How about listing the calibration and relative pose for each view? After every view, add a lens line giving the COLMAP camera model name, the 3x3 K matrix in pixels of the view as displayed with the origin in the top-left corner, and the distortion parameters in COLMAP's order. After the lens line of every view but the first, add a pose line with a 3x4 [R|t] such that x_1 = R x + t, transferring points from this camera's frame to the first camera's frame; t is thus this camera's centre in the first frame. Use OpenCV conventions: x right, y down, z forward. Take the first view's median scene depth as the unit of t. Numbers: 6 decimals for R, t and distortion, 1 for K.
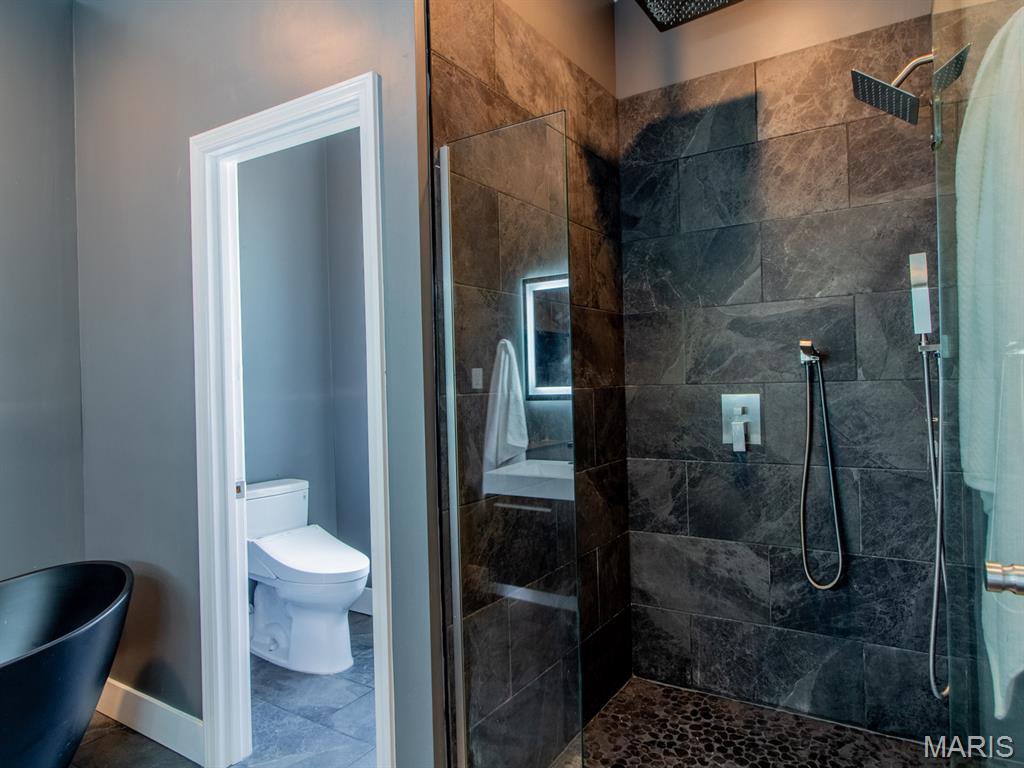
lens RADIAL K [[663.8, 0, 512.0], [0, 663.8, 384.0], [0, 0, 1]] dist [0.091942, -0.075407]
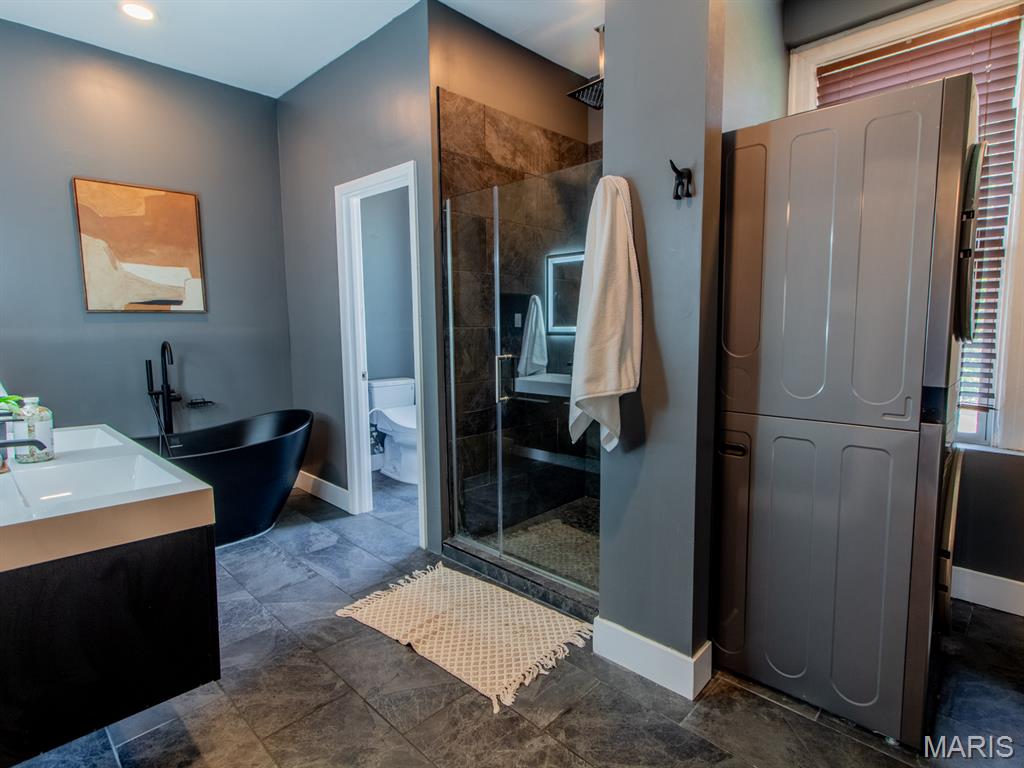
lens RADIAL K [[515.9, 0, 512.0], [0, 515.9, 384.0], [0, 0, 1]] dist [0.053390, 0.000053]
pose [[0.983628, 0.041300, -0.175413, 0.259192], [-0.020809, 0.992904, 0.117085, -0.002774], [0.179004, -0.111518, 0.977508, -0.349946]]
